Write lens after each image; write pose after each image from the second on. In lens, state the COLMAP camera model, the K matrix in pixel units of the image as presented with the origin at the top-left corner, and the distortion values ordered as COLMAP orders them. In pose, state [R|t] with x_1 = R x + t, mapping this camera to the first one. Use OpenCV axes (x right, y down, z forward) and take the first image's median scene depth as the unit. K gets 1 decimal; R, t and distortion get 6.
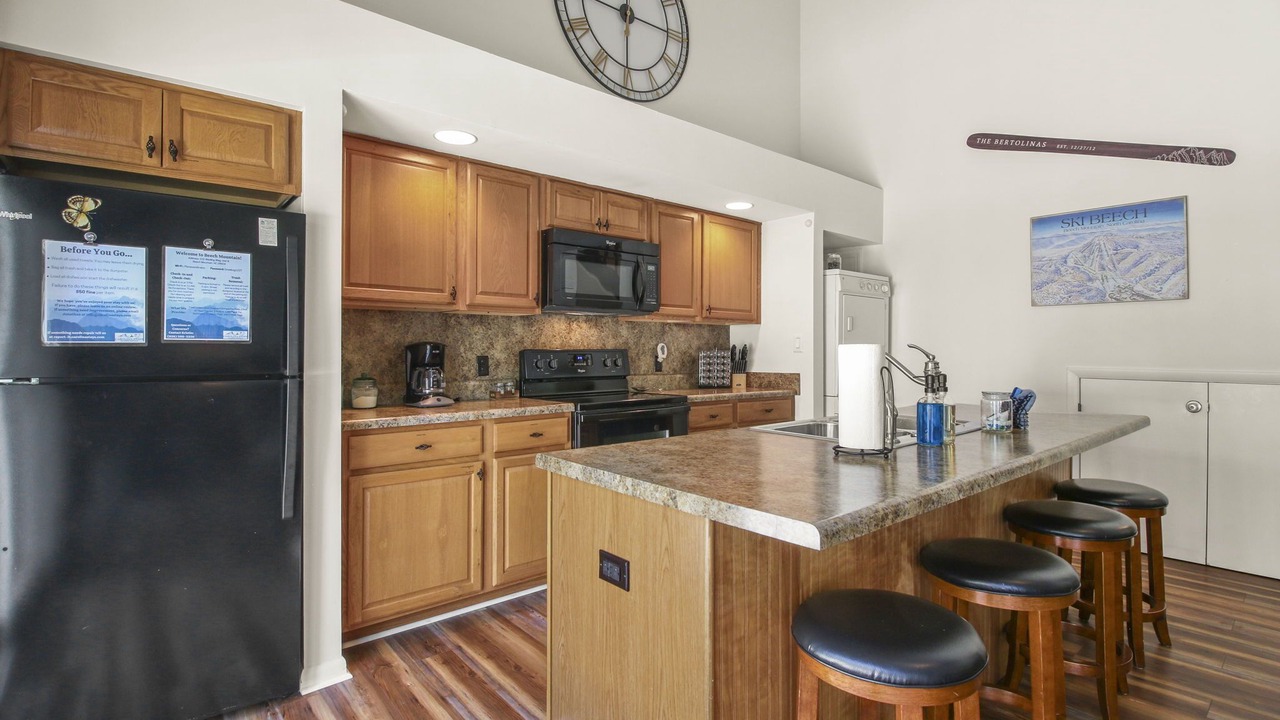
lens RADIAL K [[591.7, 0, 650.3], [0, 591.7, 346.2], [0, 0, 1]] dist [-0.002460, -0.000691]
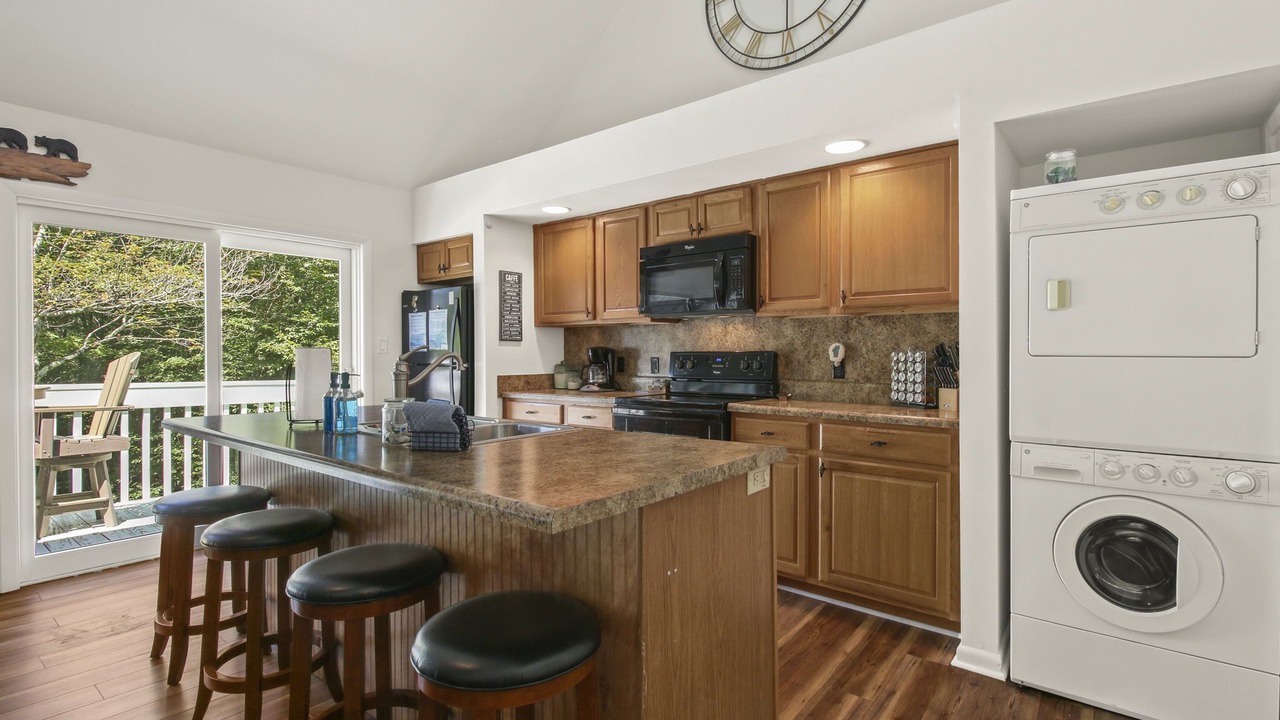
lens RADIAL K [[591.7, 0, 651.4], [0, 591.7, 360.9], [0, 0, 1]] dist [-0.002460, -0.000691]
pose [[0.207430, 0.014855, -0.978137, 0.824337], [0.009879, 0.999802, 0.017279, 0.002920], [0.978200, -0.013247, 0.207243, 0.646090]]
